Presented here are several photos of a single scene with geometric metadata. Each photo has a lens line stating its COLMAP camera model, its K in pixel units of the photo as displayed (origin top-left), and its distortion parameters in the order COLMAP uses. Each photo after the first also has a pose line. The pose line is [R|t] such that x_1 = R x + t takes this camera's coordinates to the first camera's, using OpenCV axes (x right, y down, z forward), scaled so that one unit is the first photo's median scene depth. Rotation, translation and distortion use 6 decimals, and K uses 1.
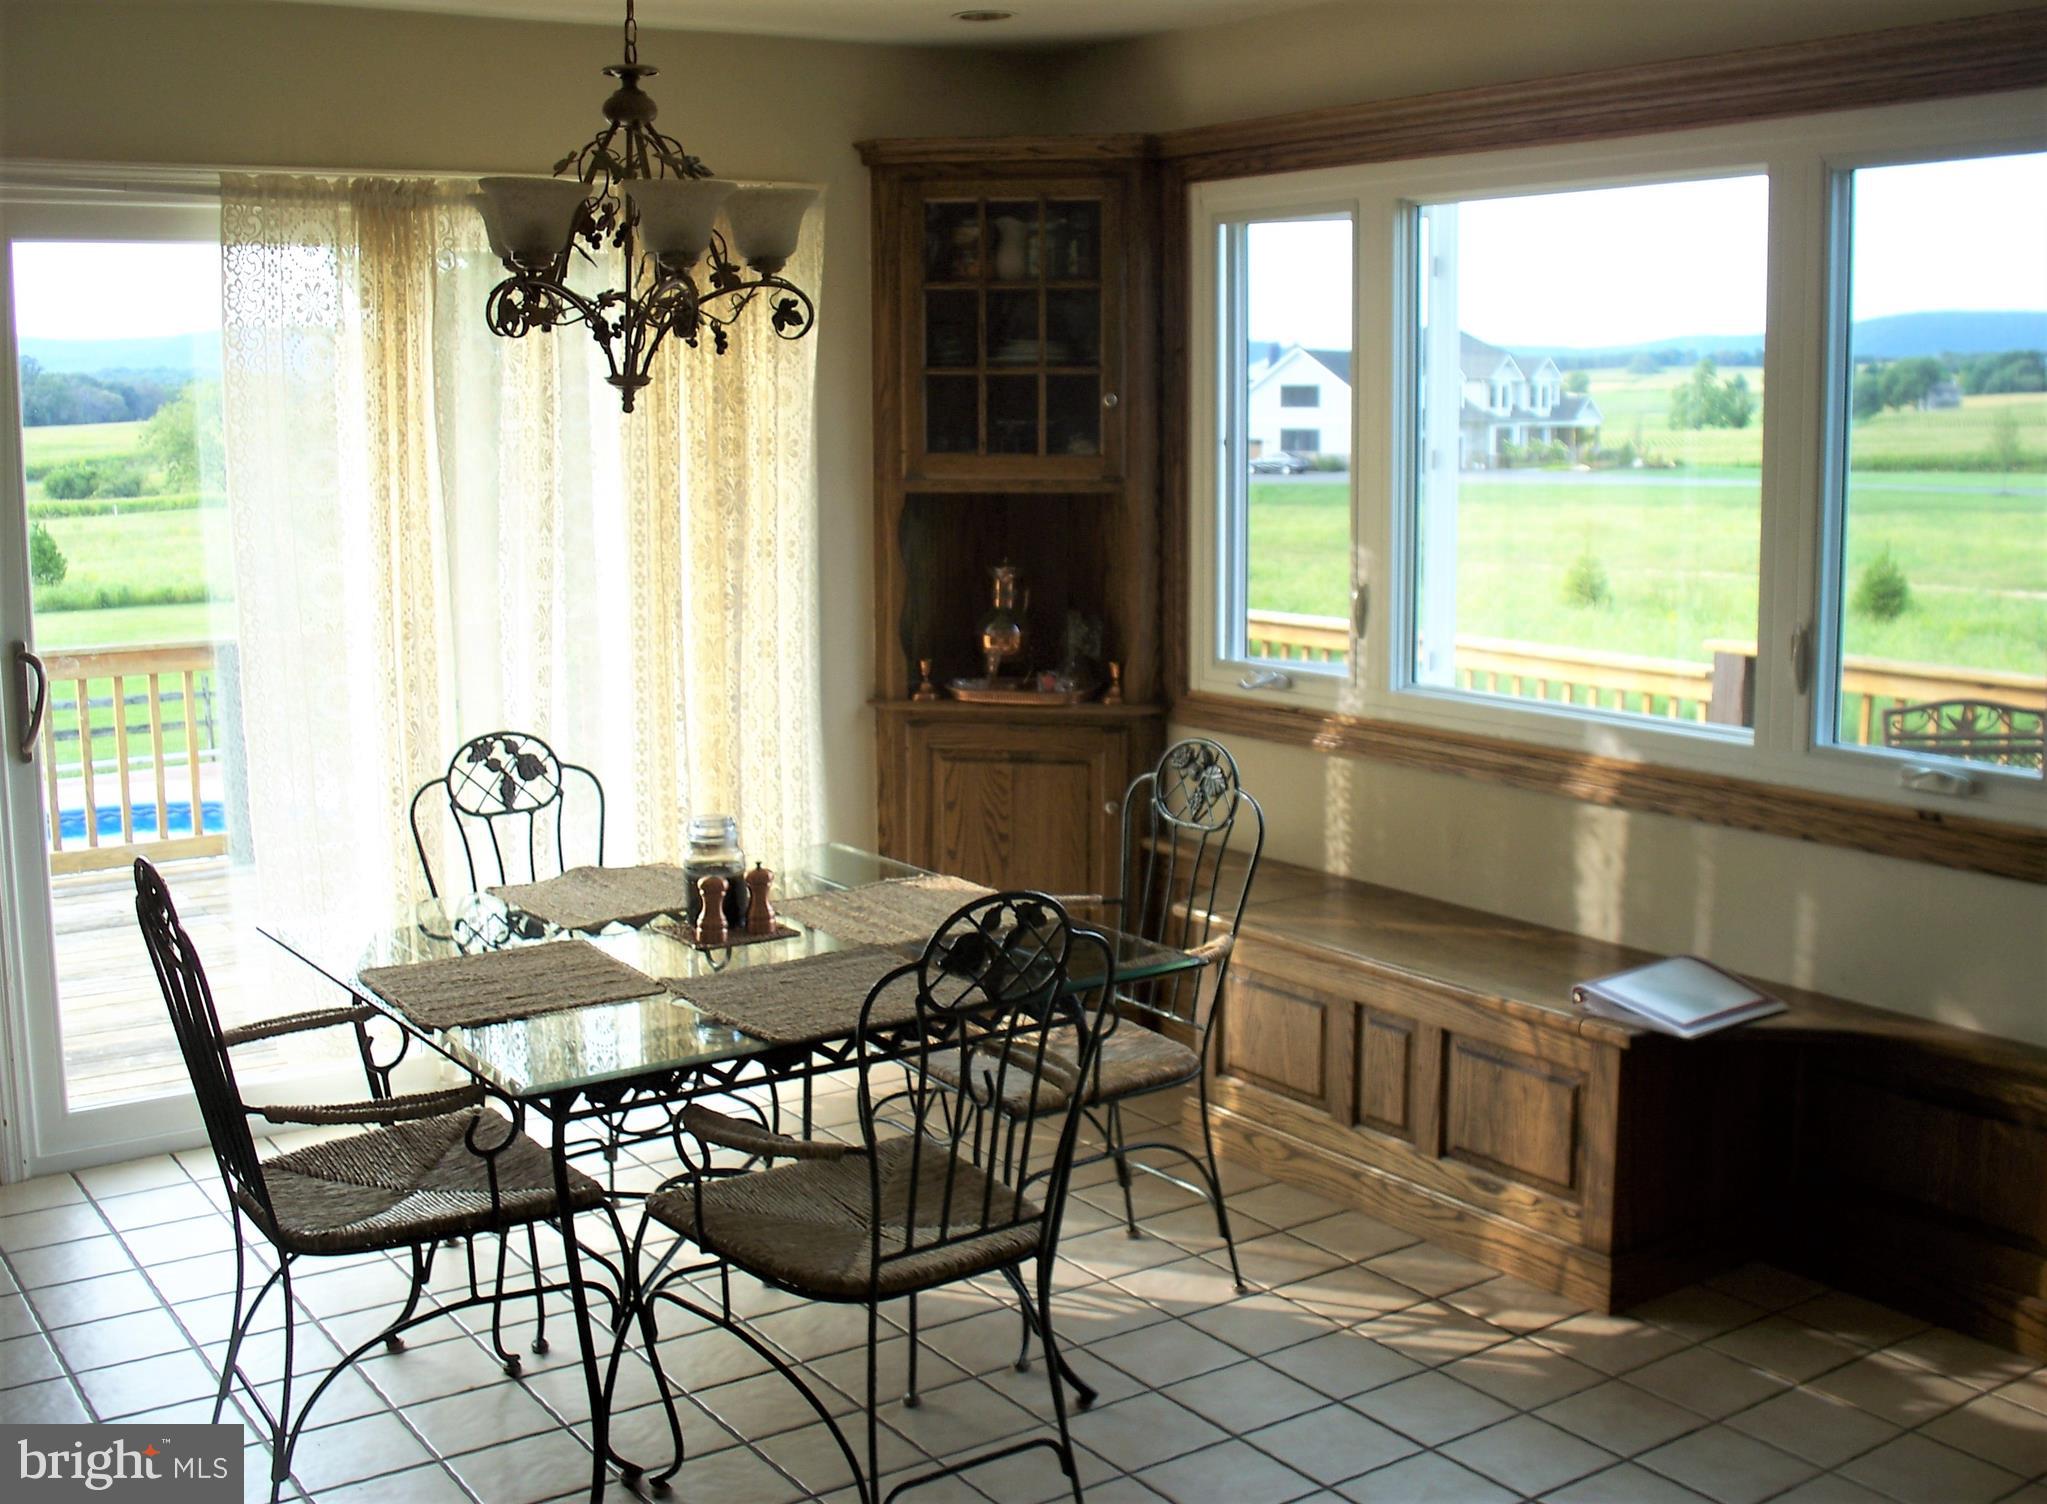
lens RADIAL K [[2253.1, 0, 1023.5], [0, 2253.1, 752.0], [0, 0, 1]] dist [-0.093895, -0.001370]
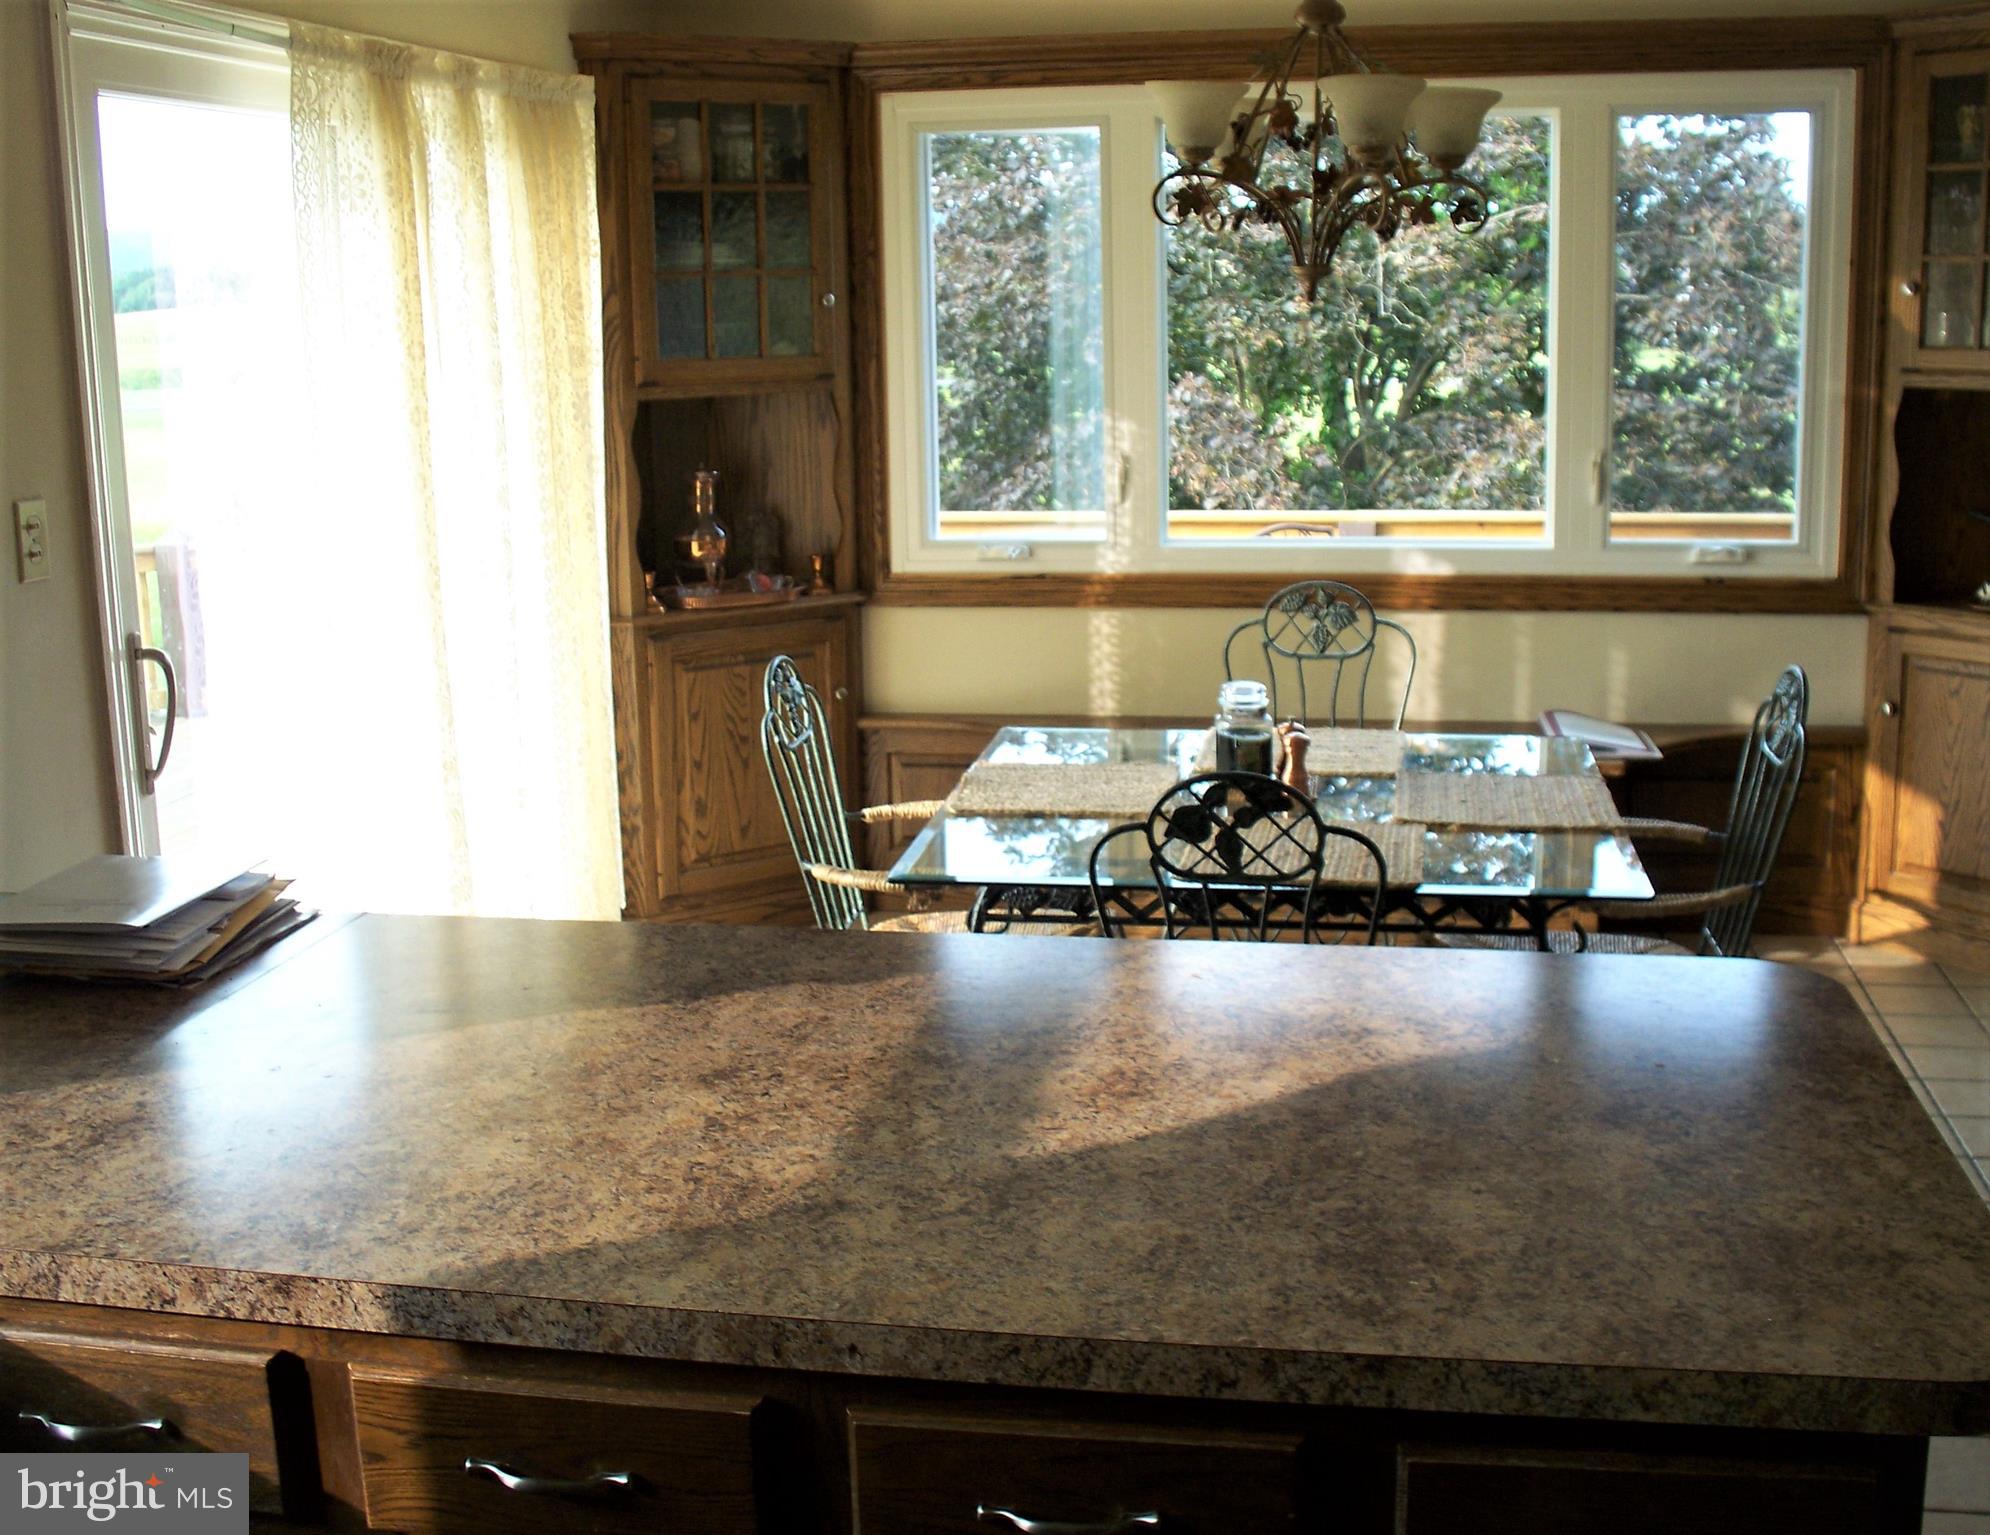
lens RADIAL K [[2134.2, 0, 995.0], [0, 2134.2, 767.5], [0, 0, 1]] dist [-0.132553, -0.005449]
pose [[0.714913, -0.162391, 0.680095, -0.597724], [0.126773, 0.986640, 0.102323, -0.034134], [-0.687625, 0.013066, 0.725948, 0.240333]]
